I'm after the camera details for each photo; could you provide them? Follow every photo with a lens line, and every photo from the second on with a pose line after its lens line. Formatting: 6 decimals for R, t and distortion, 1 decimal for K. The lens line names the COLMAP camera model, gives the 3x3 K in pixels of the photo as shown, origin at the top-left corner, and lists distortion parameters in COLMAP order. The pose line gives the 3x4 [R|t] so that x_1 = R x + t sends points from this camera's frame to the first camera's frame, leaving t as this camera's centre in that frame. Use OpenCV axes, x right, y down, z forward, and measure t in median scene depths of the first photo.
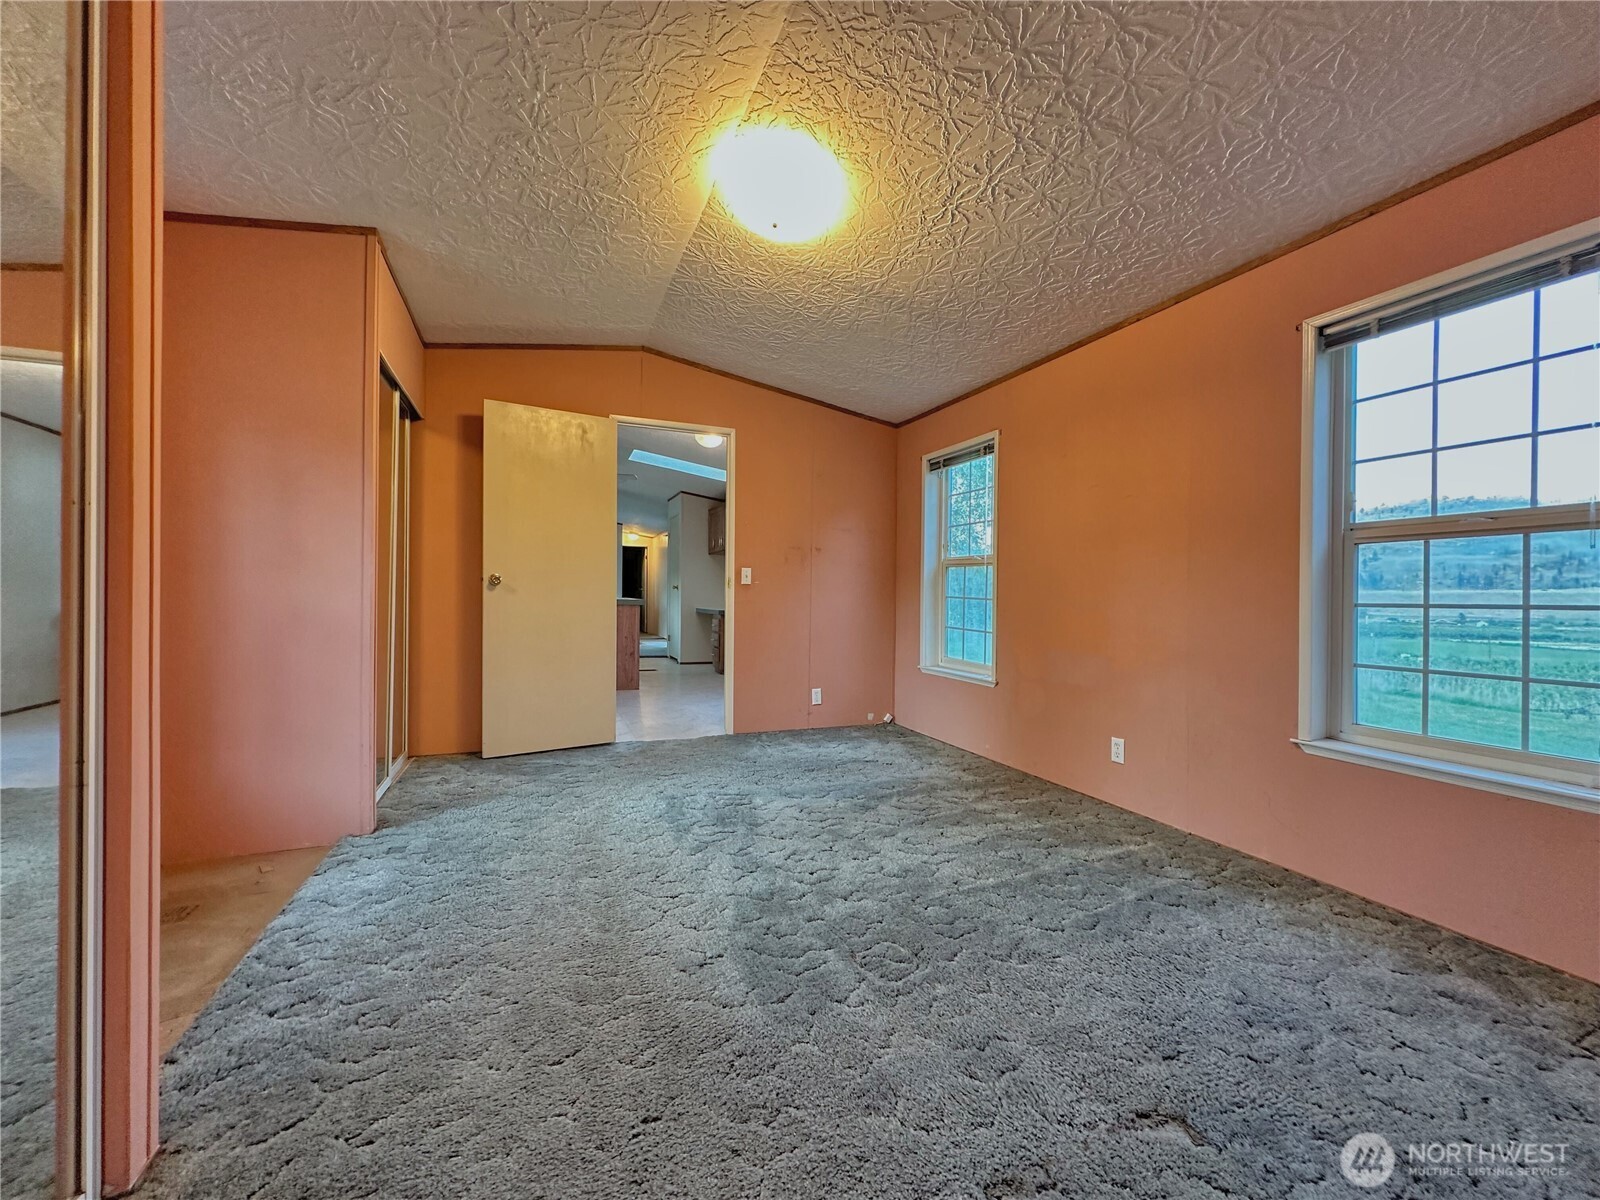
lens RADIAL K [[639.2, 0, 802.5], [0, 639.2, 597.4], [0, 0, 1]] dist [-0.003768, 0.000812]
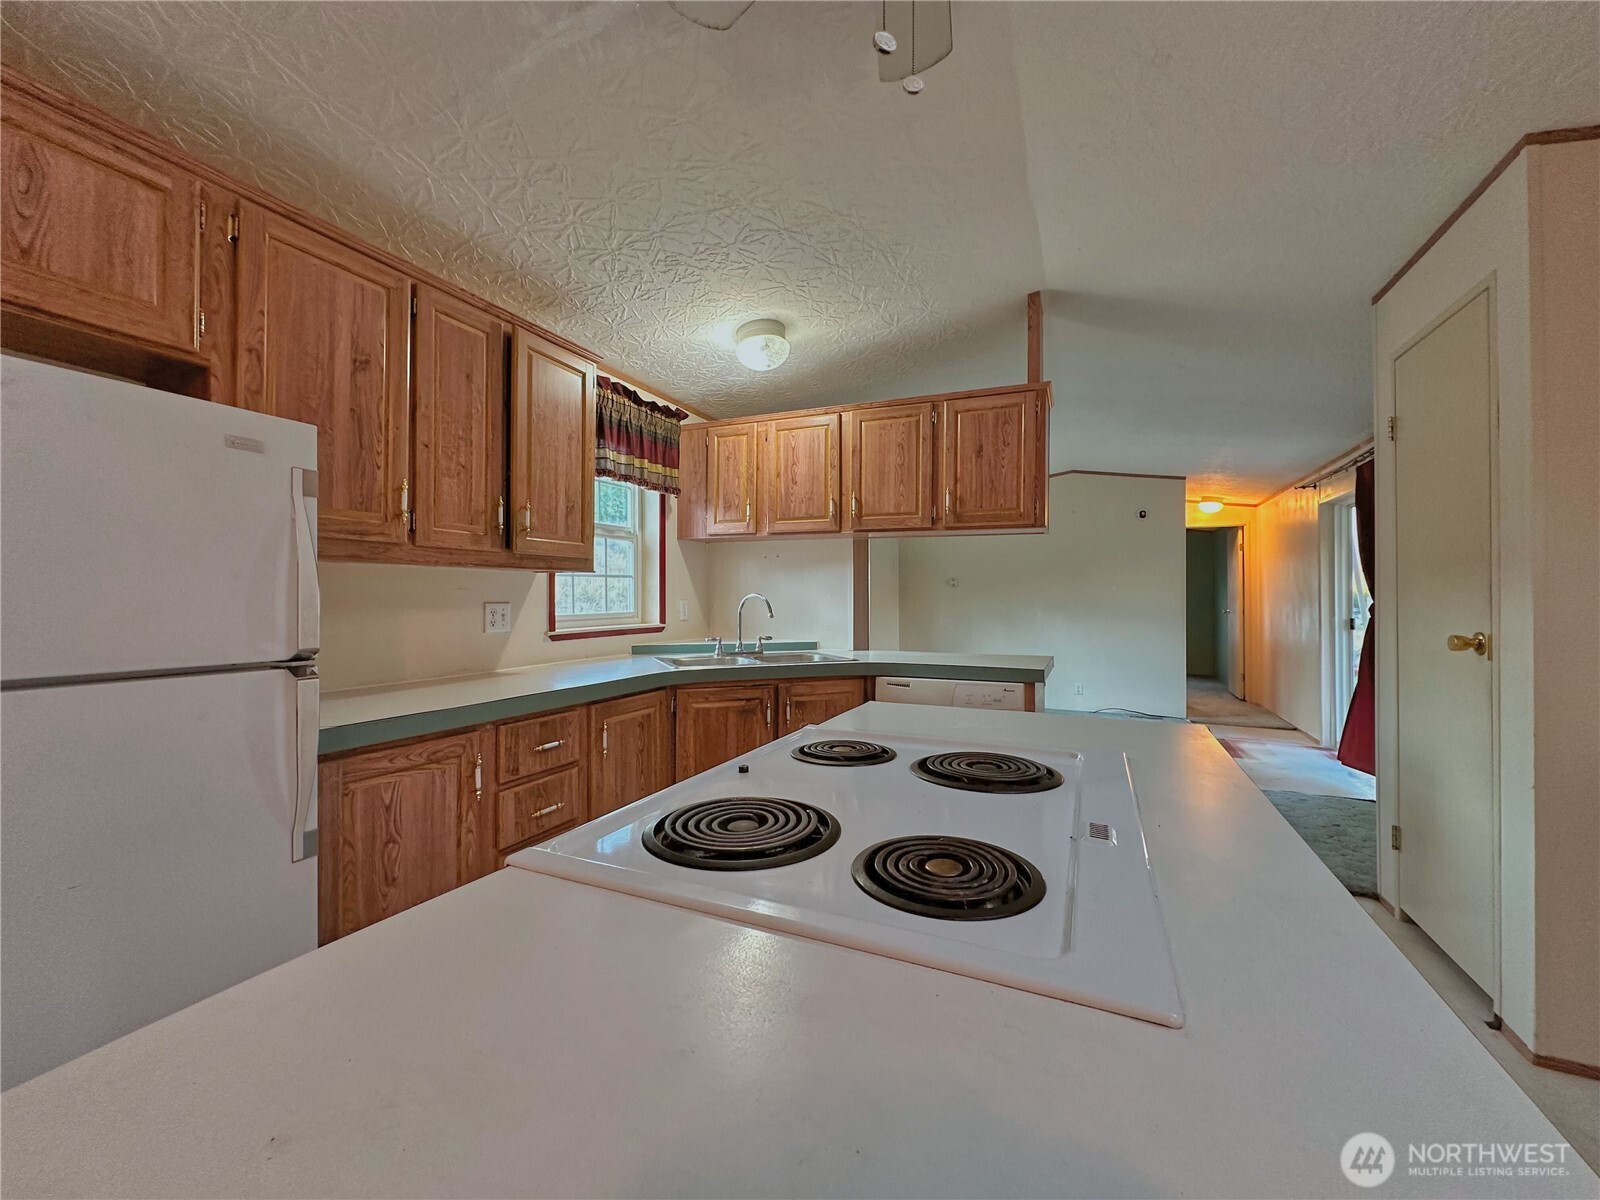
lens RADIAL K [[639.2, 0, 798.0], [0, 639.2, 597.6], [0, 0, 1]] dist [-0.003768, 0.000812]
pose [[0.682798, -0.015480, -0.730443, -0.551281], [0.004627, 0.999847, -0.016864, -0.076533], [0.730592, 0.008135, 0.682766, 1.982245]]
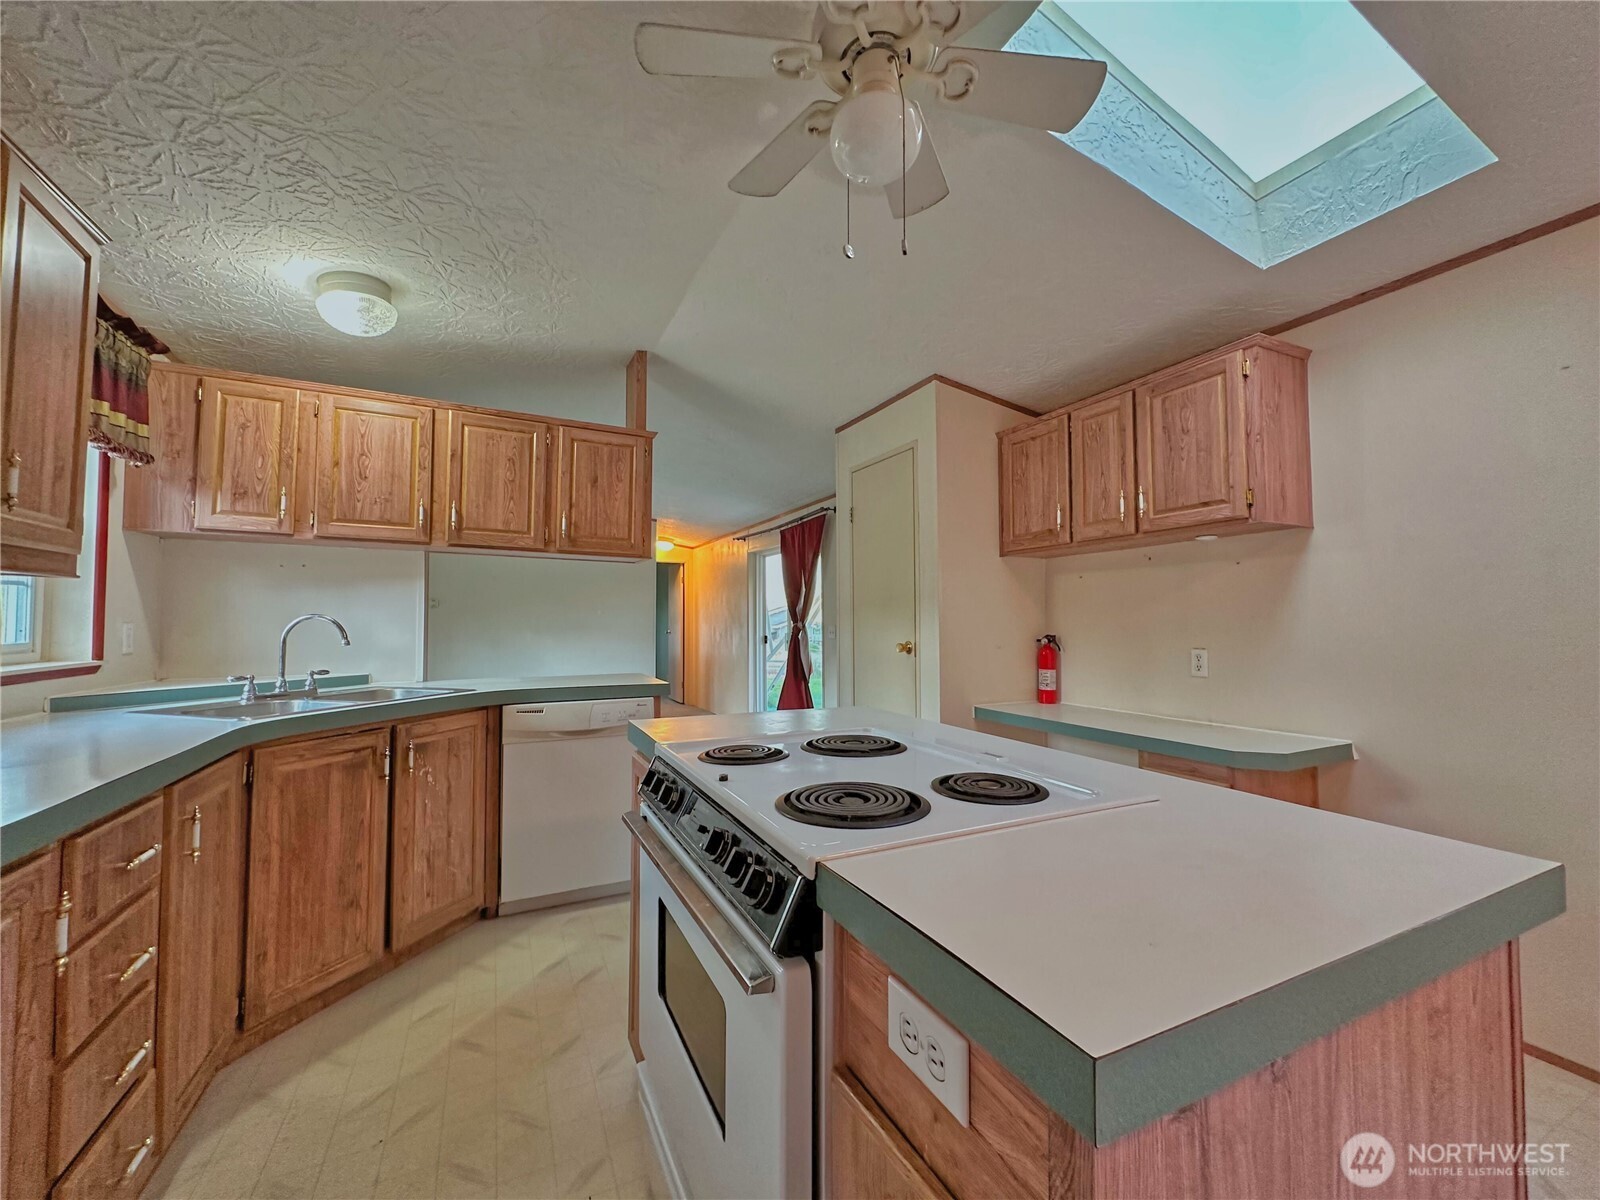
lens RADIAL K [[639.2, 0, 801.5], [0, 639.2, 599.4], [0, 0, 1]] dist [-0.003768, 0.000812]
pose [[0.997990, -0.010651, 0.062465, -0.784020], [0.013189, 0.999098, -0.040367, -0.079339], [-0.061979, 0.041109, 0.997231, 1.824065]]
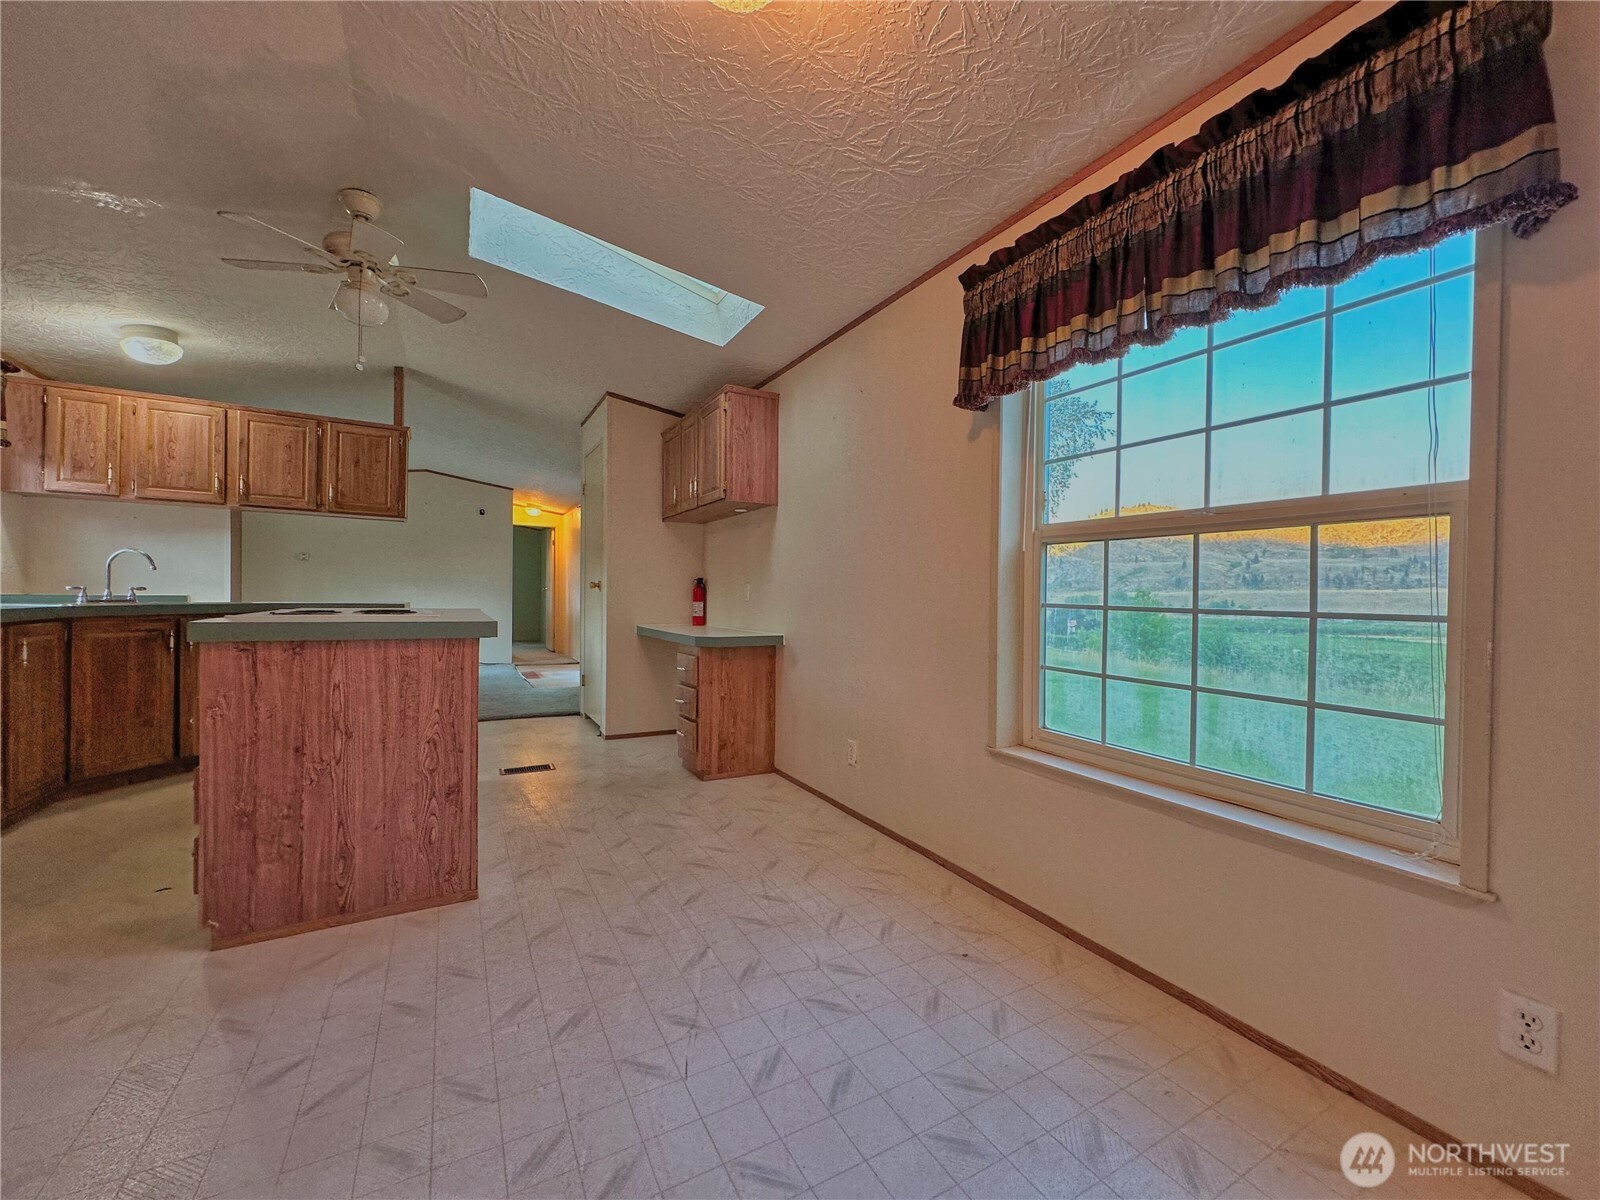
lens RADIAL K [[639.2, 0, 803.2], [0, 639.2, 599.9], [0, 0, 1]] dist [-0.003768, 0.000812]
pose [[0.992787, -0.000849, 0.119890, -0.267180], [0.000213, 0.999986, 0.005318, -0.016263], [-0.119893, -0.005255, 0.992773, 1.348542]]
